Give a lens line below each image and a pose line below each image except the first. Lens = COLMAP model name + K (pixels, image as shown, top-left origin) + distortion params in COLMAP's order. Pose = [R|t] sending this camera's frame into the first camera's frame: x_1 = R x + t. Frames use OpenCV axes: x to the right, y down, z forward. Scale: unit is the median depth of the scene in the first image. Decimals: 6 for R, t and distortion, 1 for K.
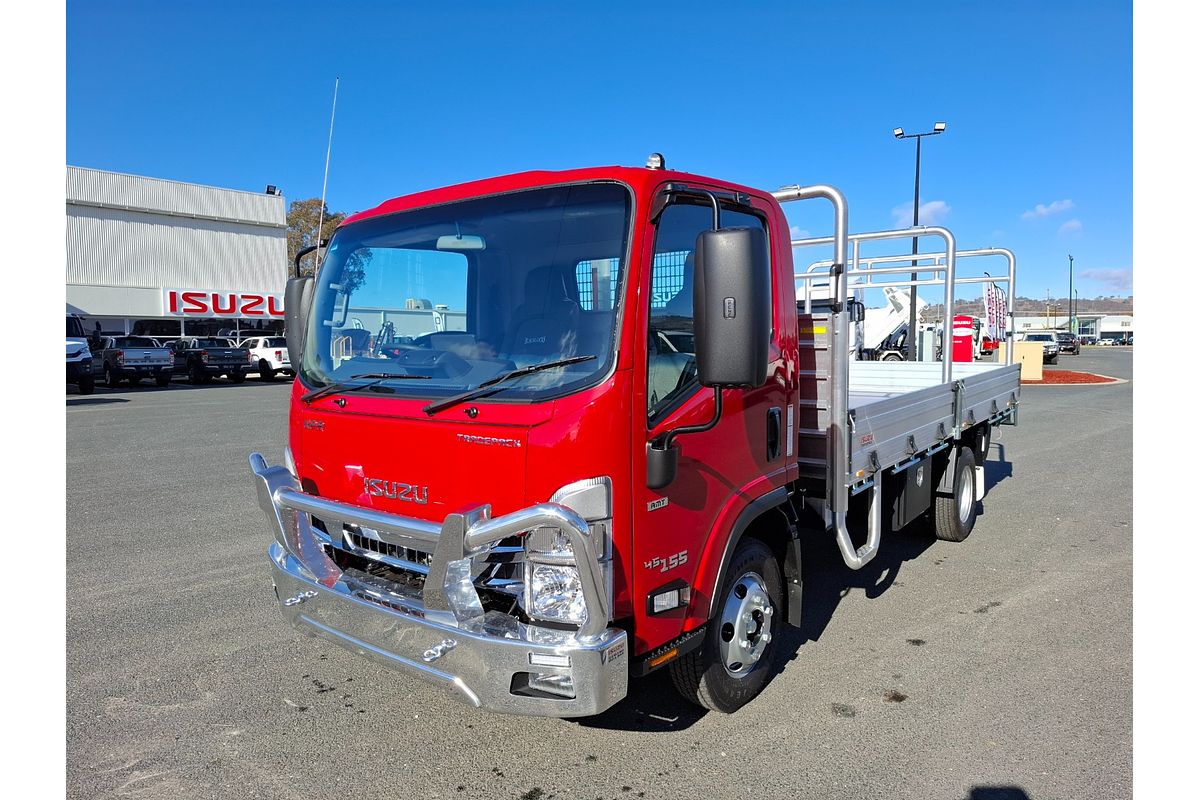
lens RADIAL K [[741.4, 0, 603.8], [0, 741.4, 399.4], [0, 0, 1]] dist [0.091354, -0.112313]
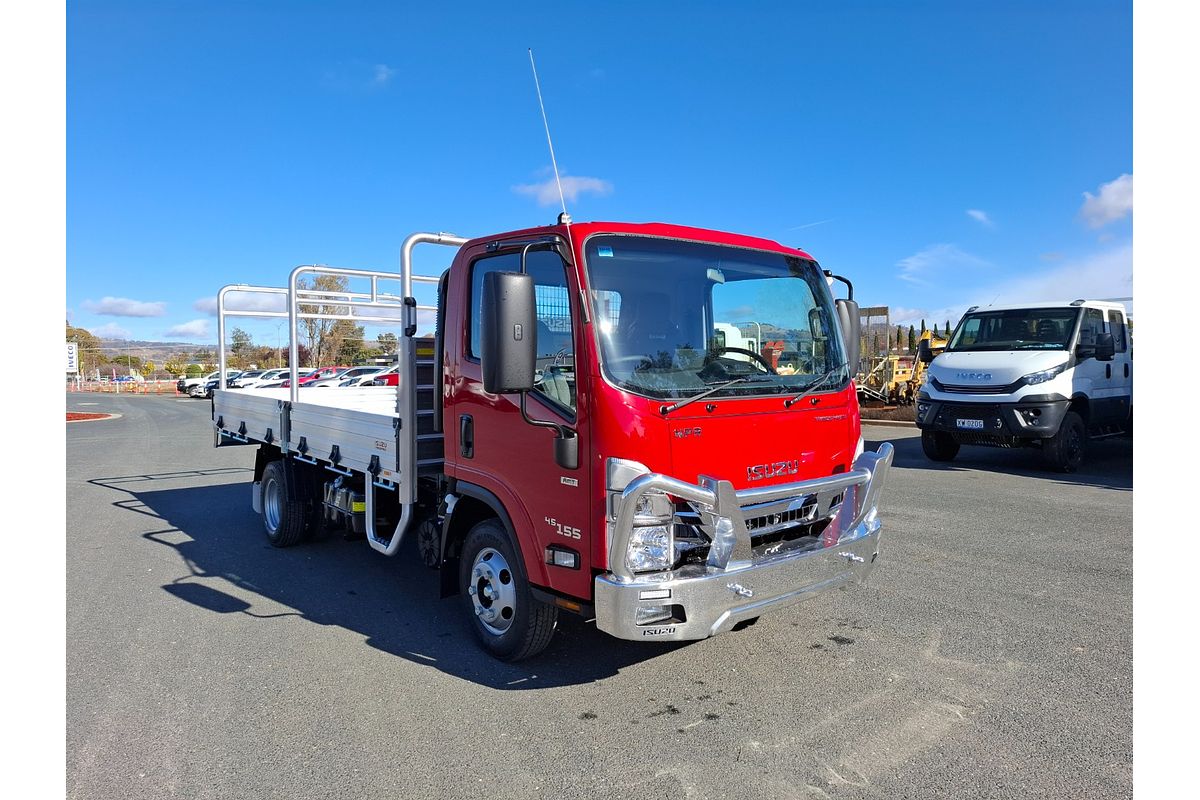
lens RADIAL K [[742.5, 0, 602.2], [0, 742.5, 385.5], [0, 0, 1]] dist [0.080016, -0.110564]
pose [[0.208764, -0.017050, 0.977817, -1.236796], [0.086336, 0.996265, -0.001061, -0.034471], [-0.974148, 0.084643, 0.209457, 0.790848]]
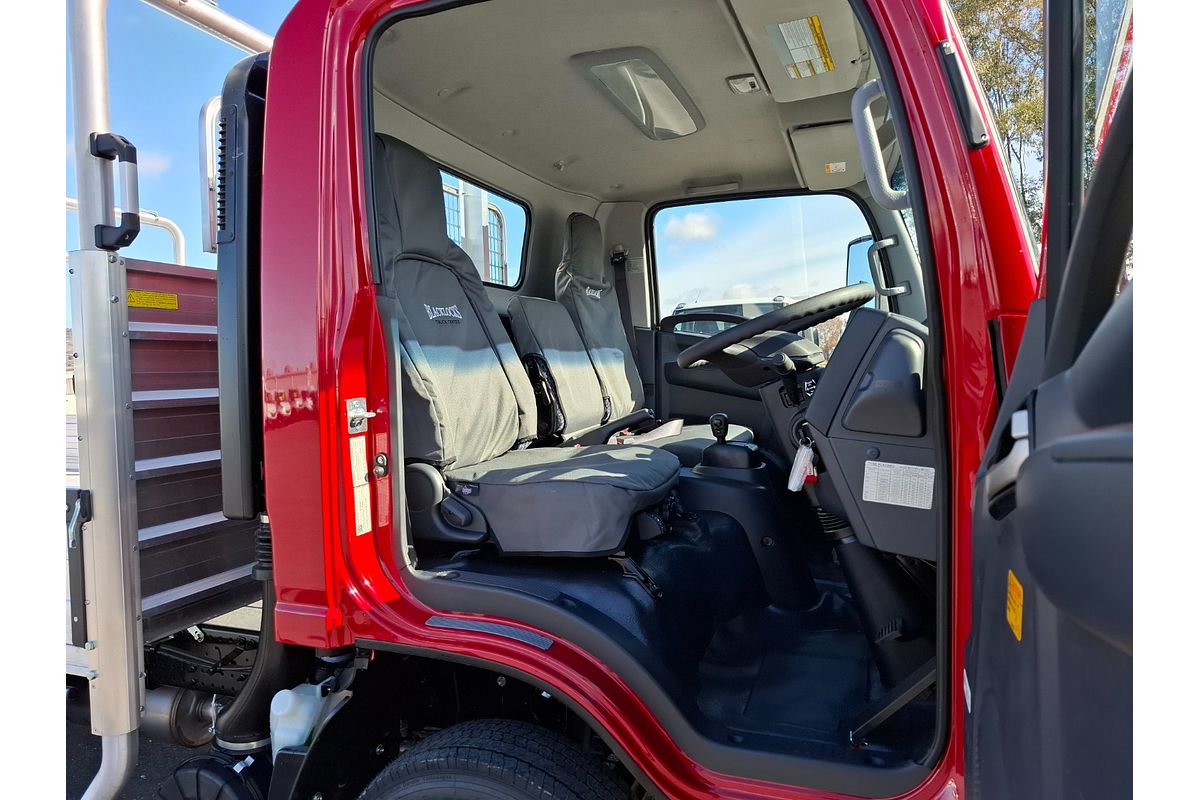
lens RADIAL K [[740.6, 0, 601.2], [0, 740.6, 395.9], [0, 0, 1]] dist [0.088798, -0.106393]
pose [[-0.303865, -0.011880, 0.952641, -0.611907], [0.122616, 0.991119, 0.051470, -0.049154], [-0.944792, 0.132449, -0.299709, 1.213450]]
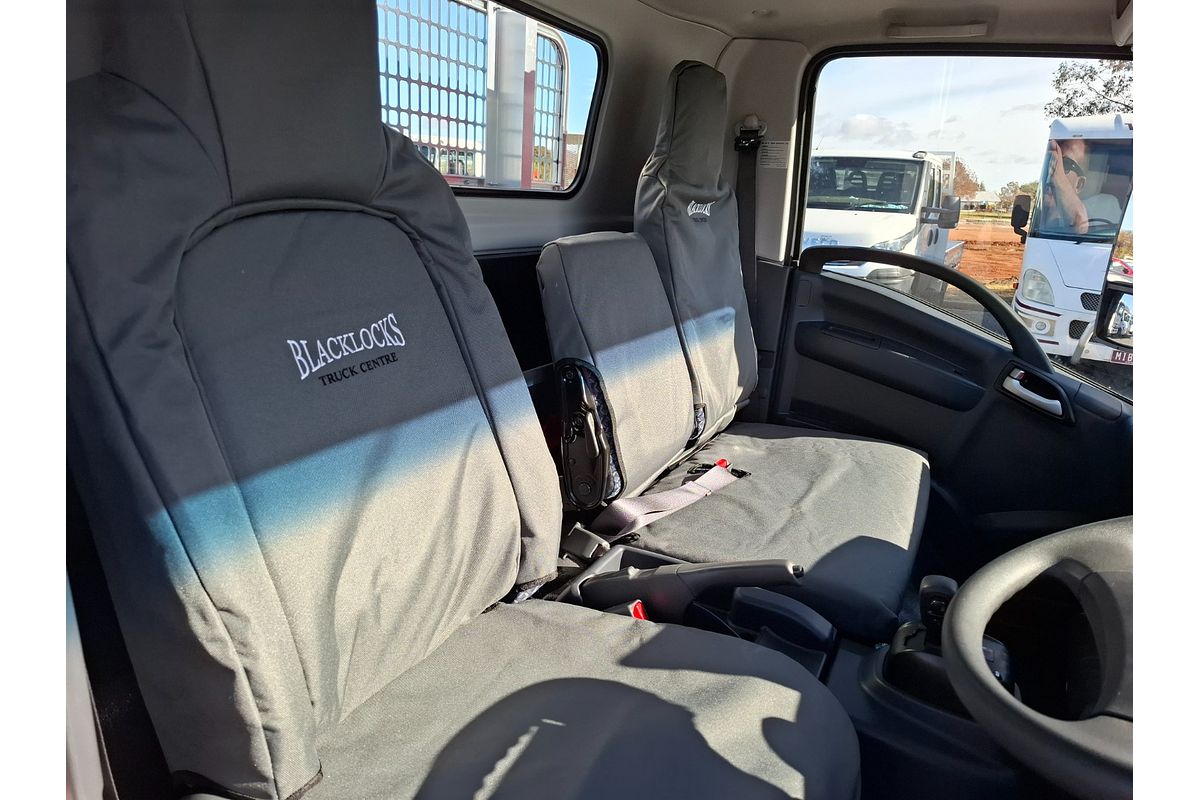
lens RADIAL K [[747.3, 0, 599.2], [0, 747.3, 406.1], [0, 0, 1]] dist [0.074151, -0.108345]
pose [[-0.193637, -0.267069, 0.944023, -0.323764], [0.031401, 0.960054, 0.278046, -0.132236], [-0.980571, 0.083483, -0.177516, 1.126961]]
